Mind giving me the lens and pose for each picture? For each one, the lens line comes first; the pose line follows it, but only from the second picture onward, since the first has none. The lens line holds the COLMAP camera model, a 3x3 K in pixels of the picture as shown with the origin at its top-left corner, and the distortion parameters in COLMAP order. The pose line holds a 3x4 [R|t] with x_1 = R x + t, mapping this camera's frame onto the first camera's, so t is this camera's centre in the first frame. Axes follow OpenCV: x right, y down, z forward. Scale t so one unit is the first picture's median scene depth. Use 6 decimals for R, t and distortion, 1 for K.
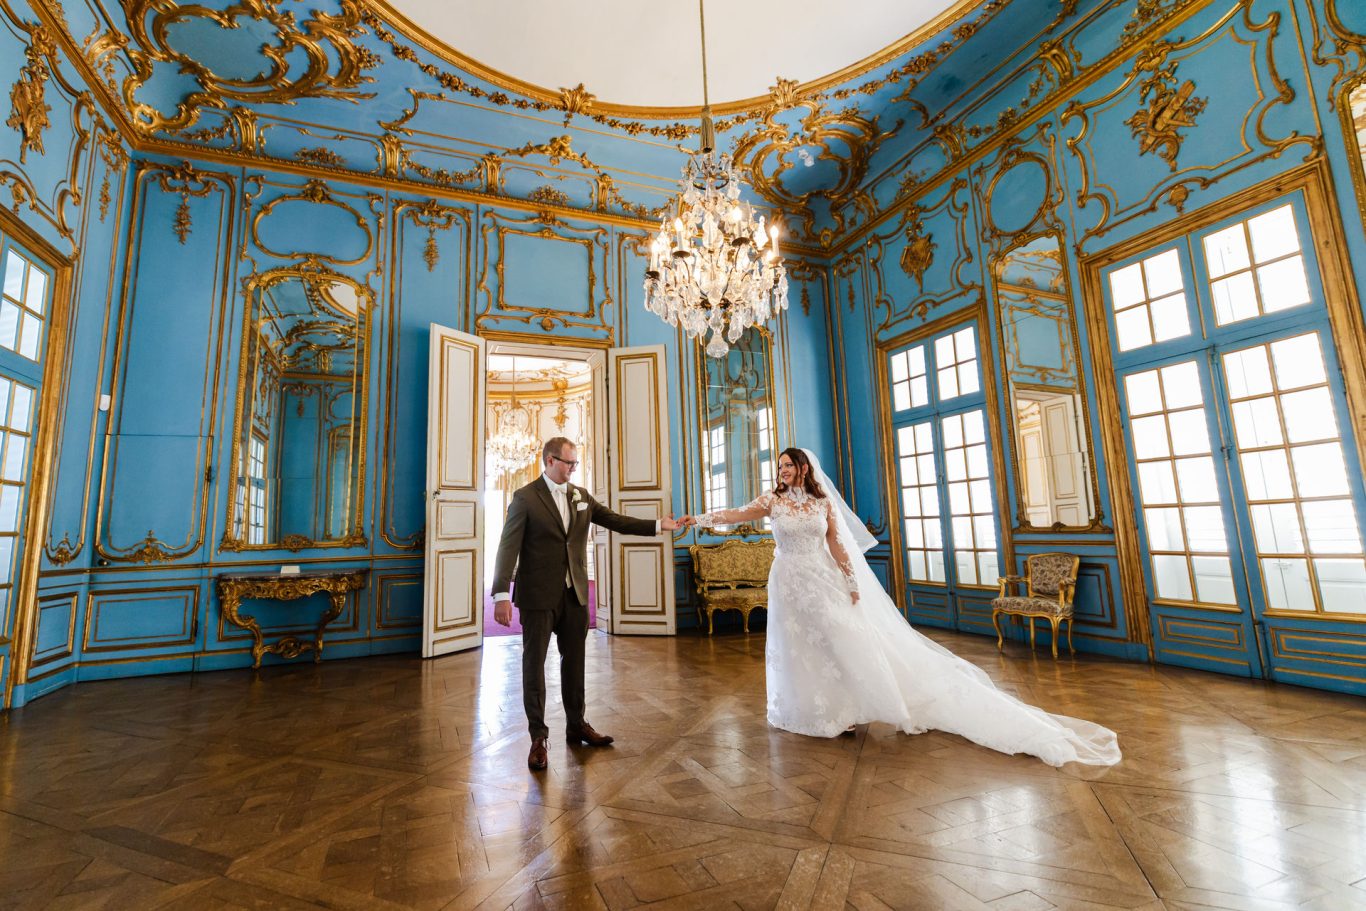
lens RADIAL K [[622.9, 0, 647.5], [0, 622.9, 434.1], [0, 0, 1]] dist [0.003077, 0.000282]
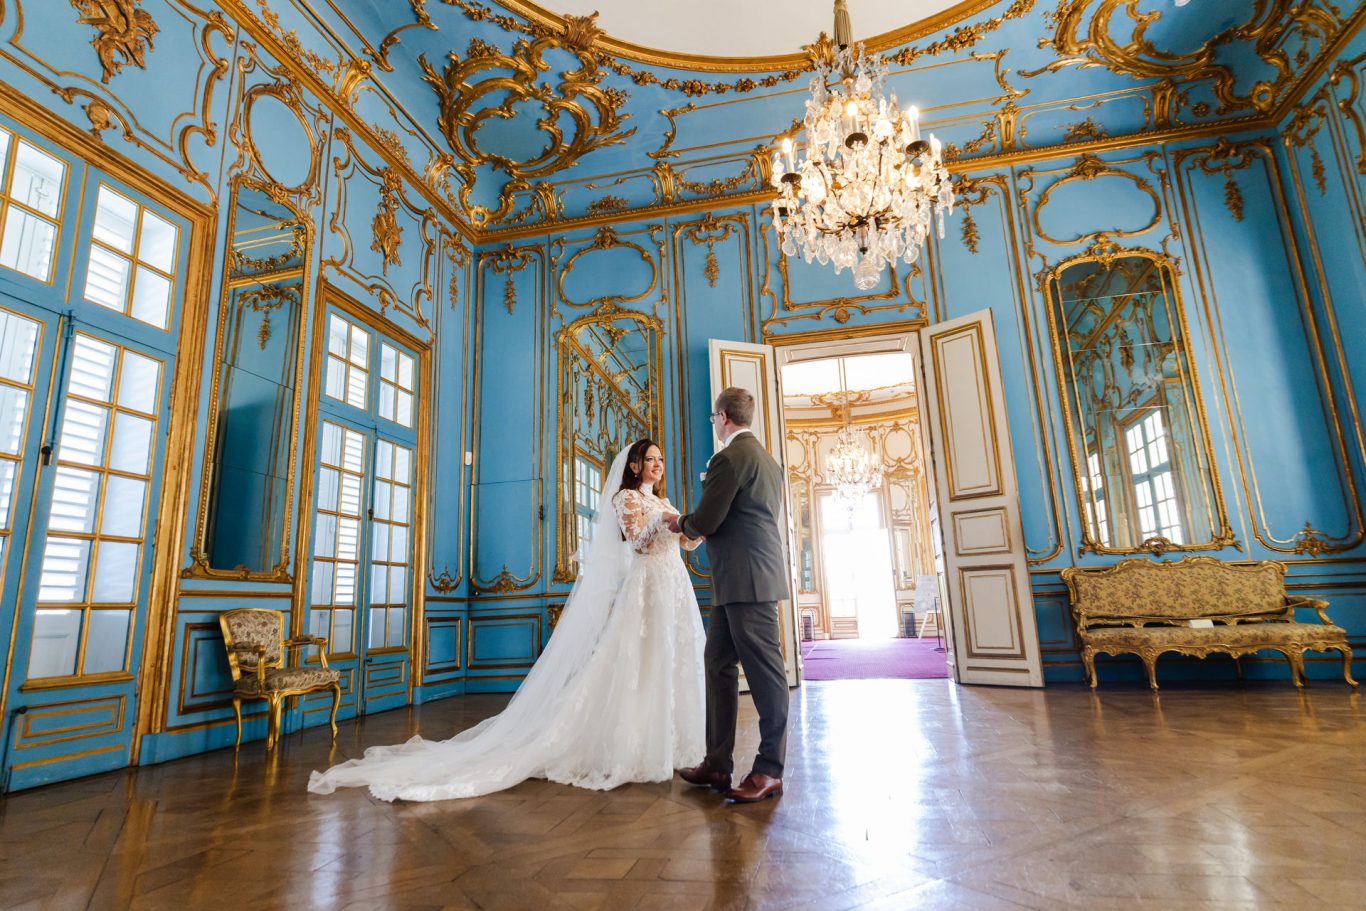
lens RADIAL K [[724.9, 0, 684.6], [0, 724.9, 448.3], [0, 0, 1]] dist [0.005499, -0.001841]
pose [[0.841263, -0.121963, -0.526690, 0.182679], [0.101323, 0.992527, -0.067995, 0.058184], [0.531047, 0.003835, 0.847334, 0.042119]]
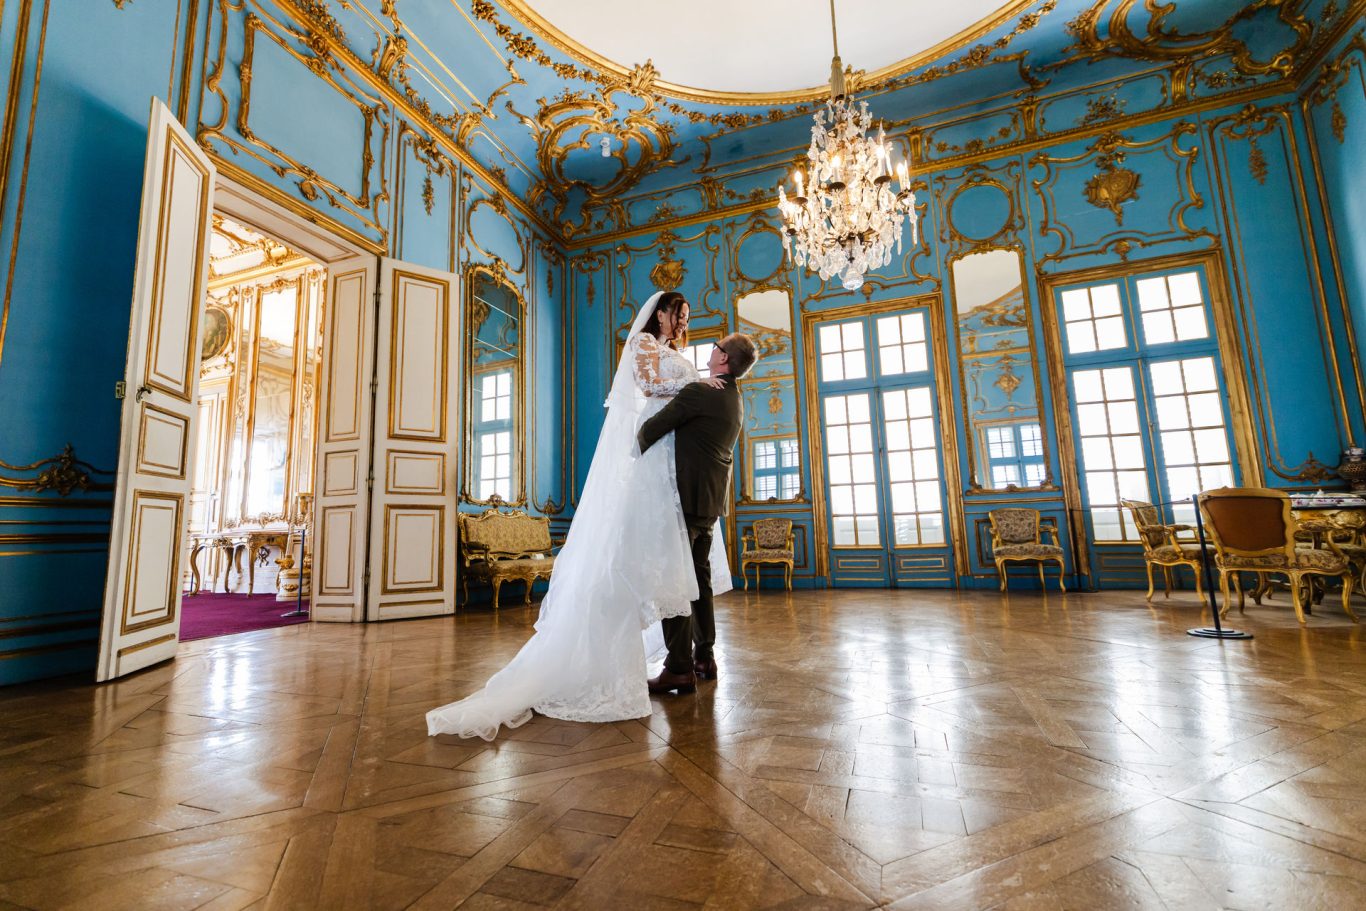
lens RADIAL K [[590.2, 0, 674.6], [0, 590.2, 448.3], [0, 0, 1]] dist [0.008016, -0.001031]
pose [[0.654767, 0.118947, 0.746412, -0.399997], [-0.111733, 0.991922, -0.060057, 0.119886], [-0.747526, -0.044075, 0.662768, 0.265109]]
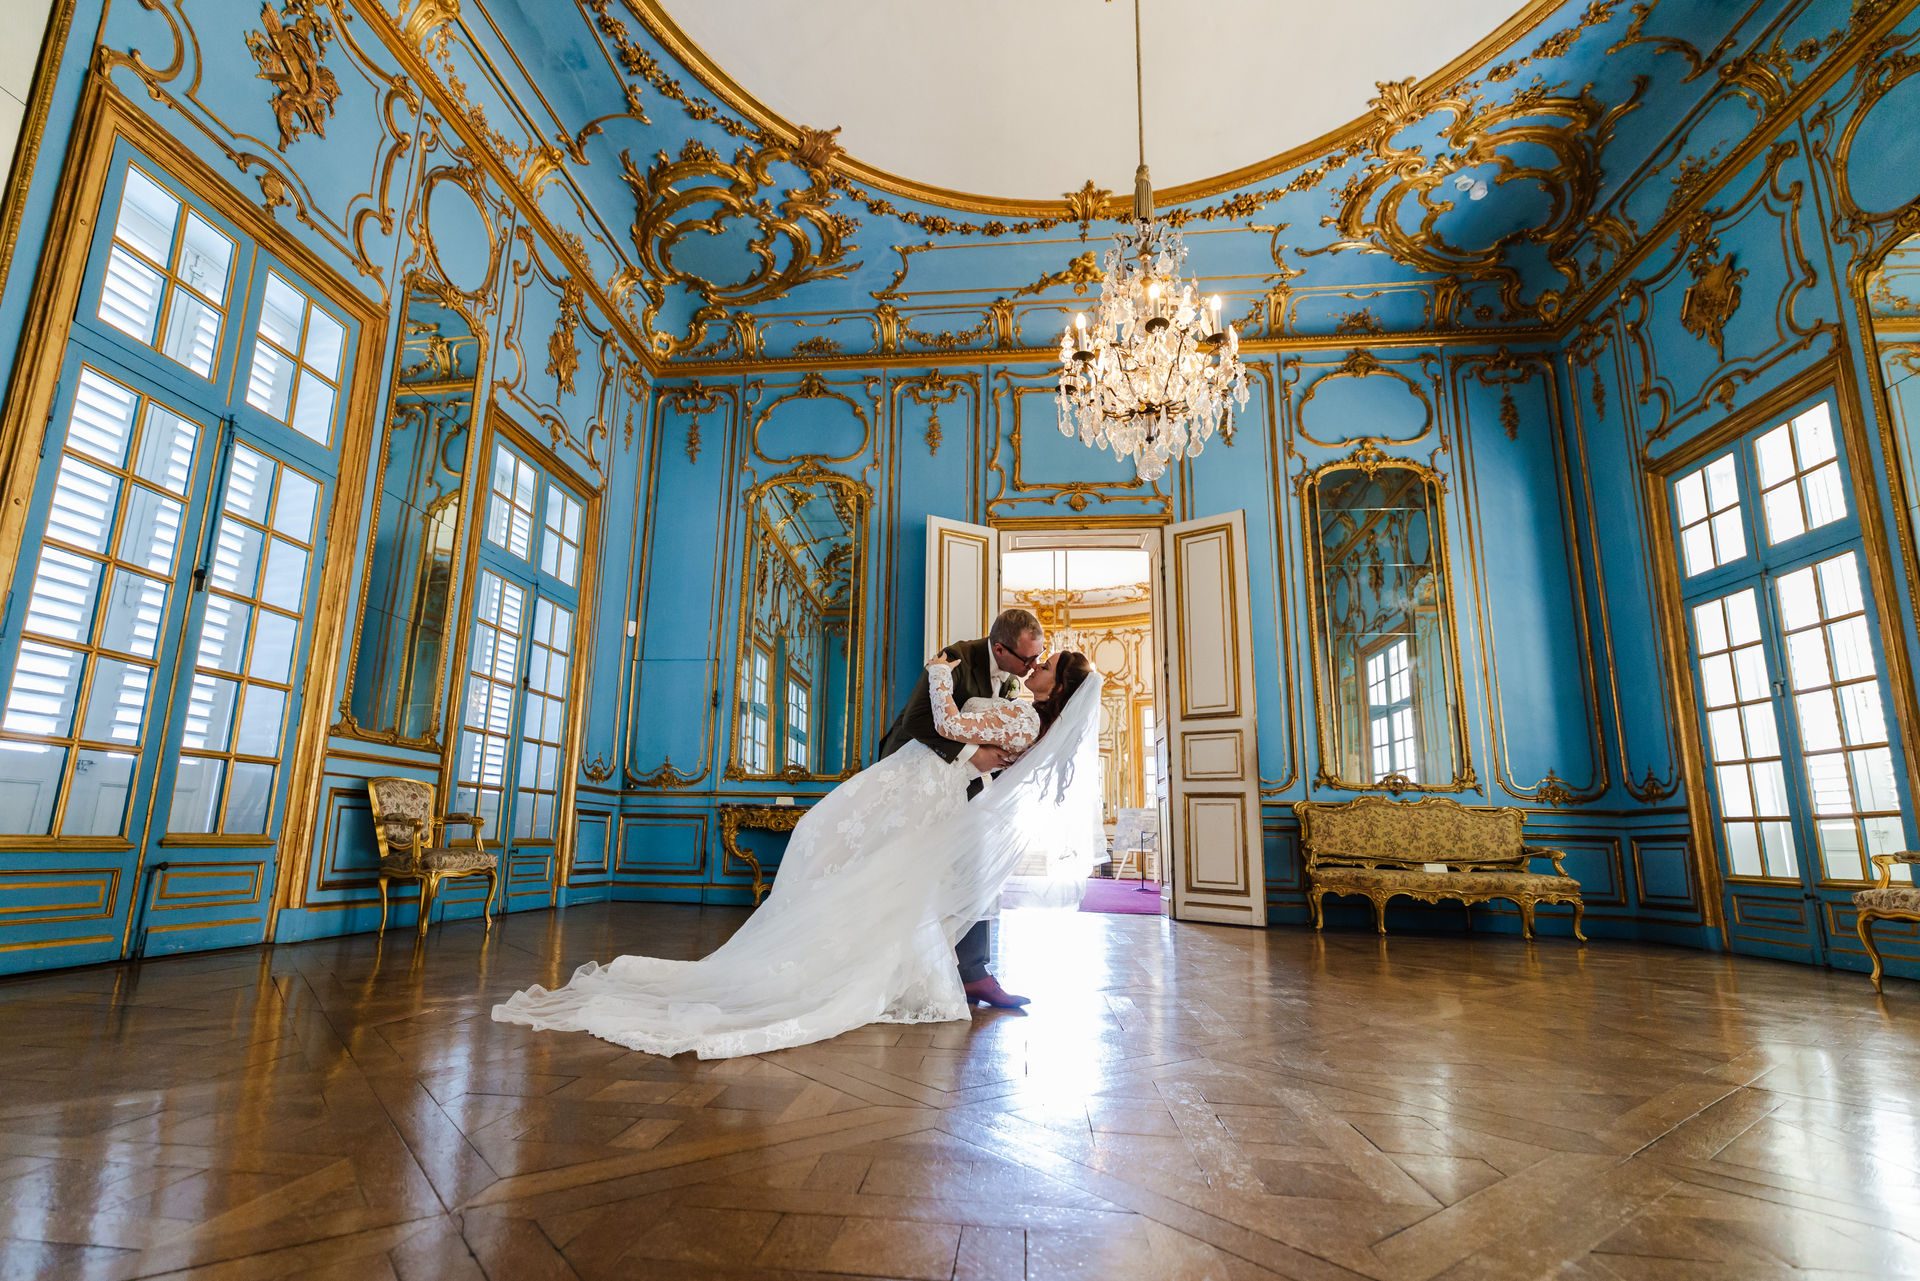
lens RADIAL K [[875.5, 0, 905.2], [0, 875.5, 664.4], [0, 0, 1]] dist [0.003077, 0.000282]
pose [[0.883885, -0.041361, -0.465872, 0.161359], [0.024656, 0.998818, -0.041896, 0.068508], [0.467054, 0.025545, 0.883860, -0.042150]]
